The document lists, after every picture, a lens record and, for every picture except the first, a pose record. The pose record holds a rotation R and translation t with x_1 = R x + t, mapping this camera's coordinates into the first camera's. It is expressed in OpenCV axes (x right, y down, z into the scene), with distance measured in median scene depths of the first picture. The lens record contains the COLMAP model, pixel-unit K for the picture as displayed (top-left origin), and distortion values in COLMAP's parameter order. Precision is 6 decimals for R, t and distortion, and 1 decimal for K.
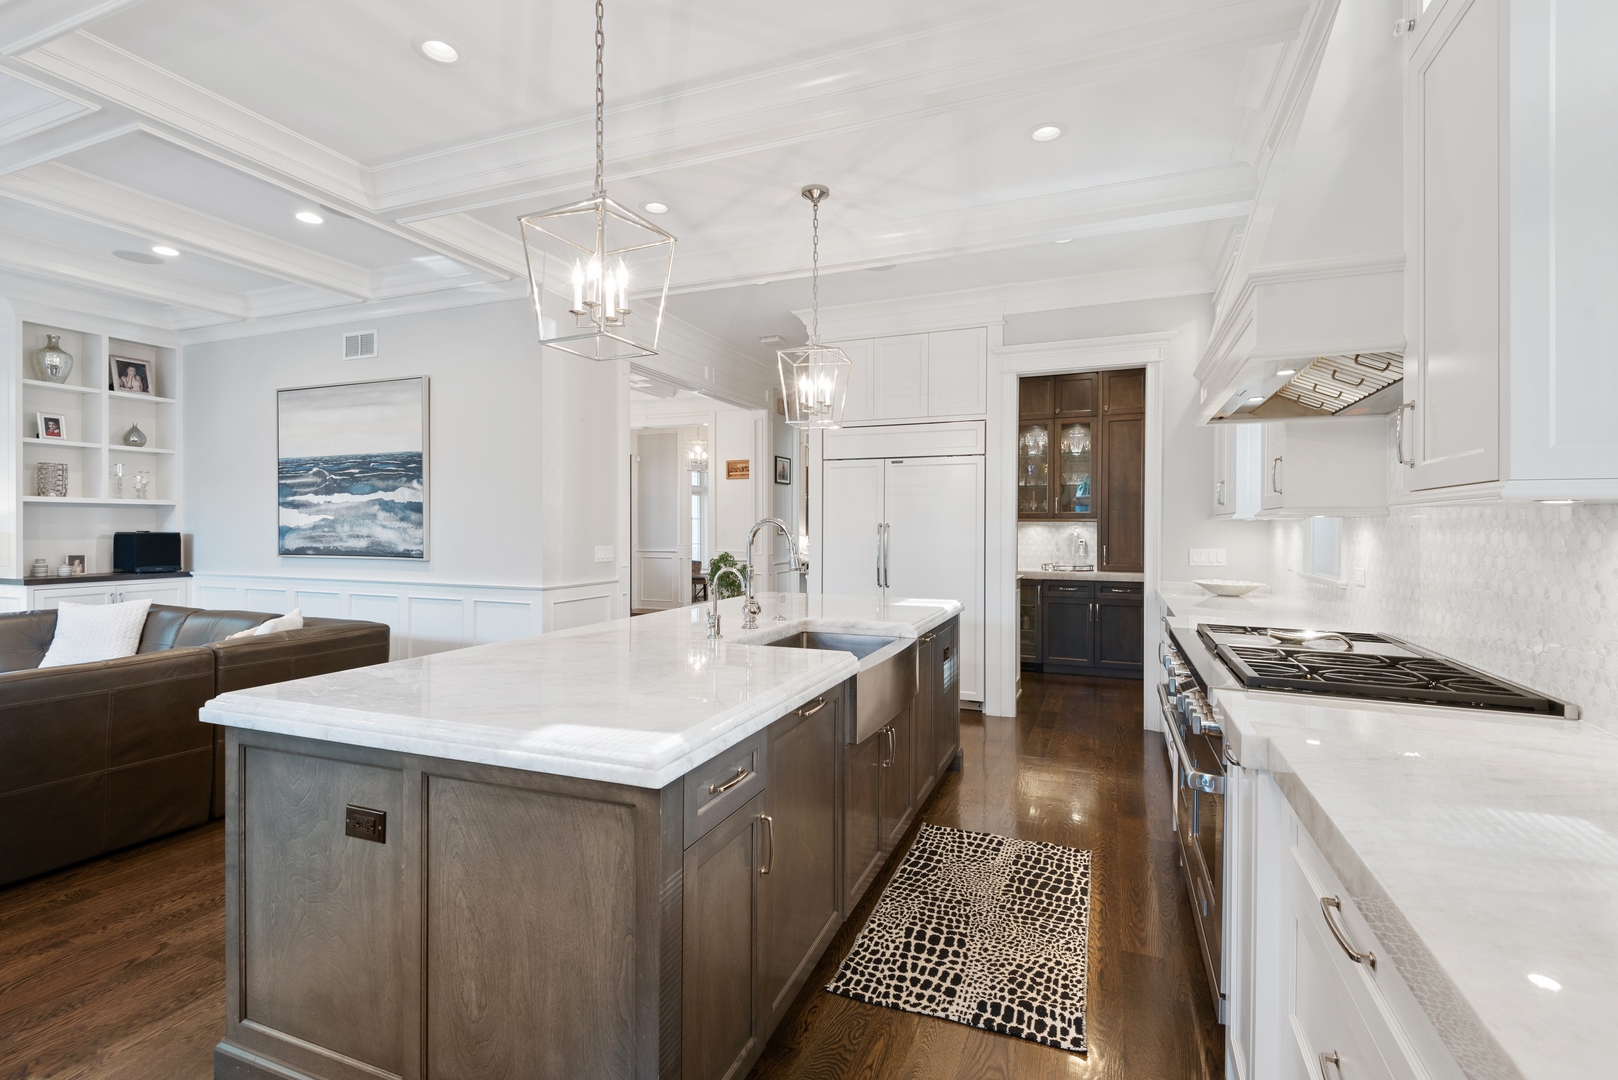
lens RADIAL K [[734.4, 0, 820.5], [0, 734.4, 533.5], [0, 0, 1]] dist [0.014029, -0.006156]
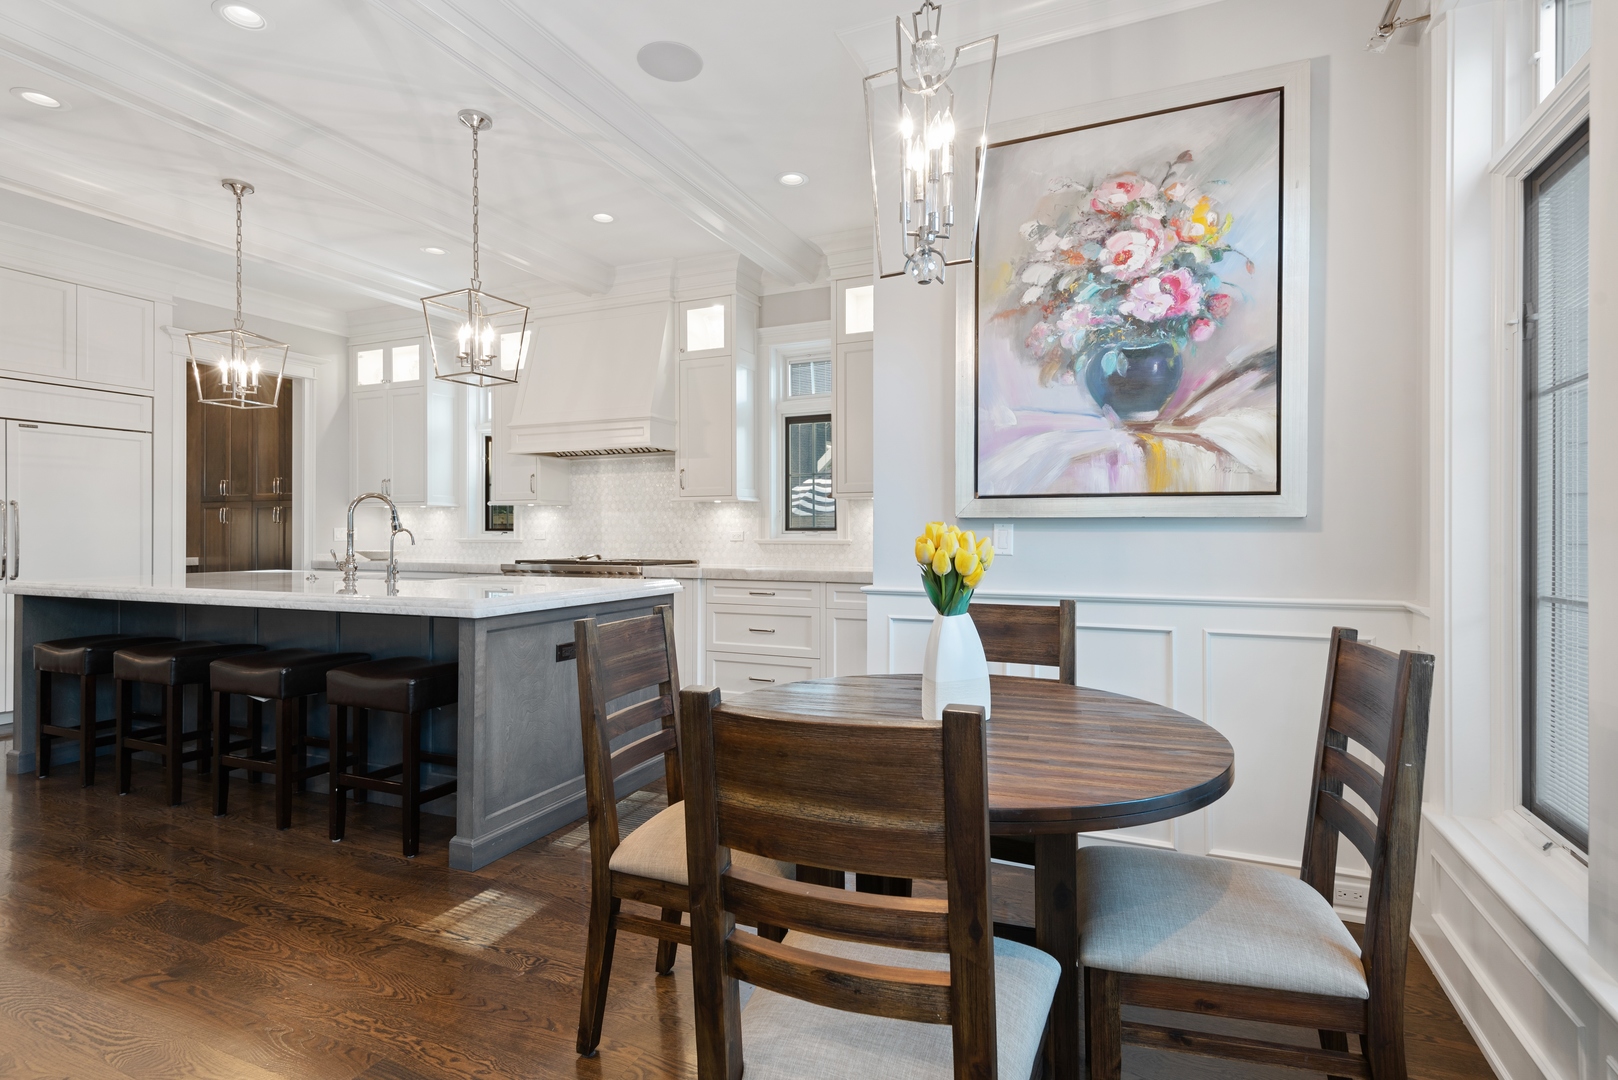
lens RADIAL K [[782.3, 0, 819.0], [0, 782.3, 541.0], [0, 0, 1]] dist [0.003047, -0.000063]
pose [[0.030859, -0.014582, 0.999417, -1.478570], [0.008940, 0.999858, 0.014312, 0.052998], [-0.999484, 0.008493, 0.030985, 0.173946]]
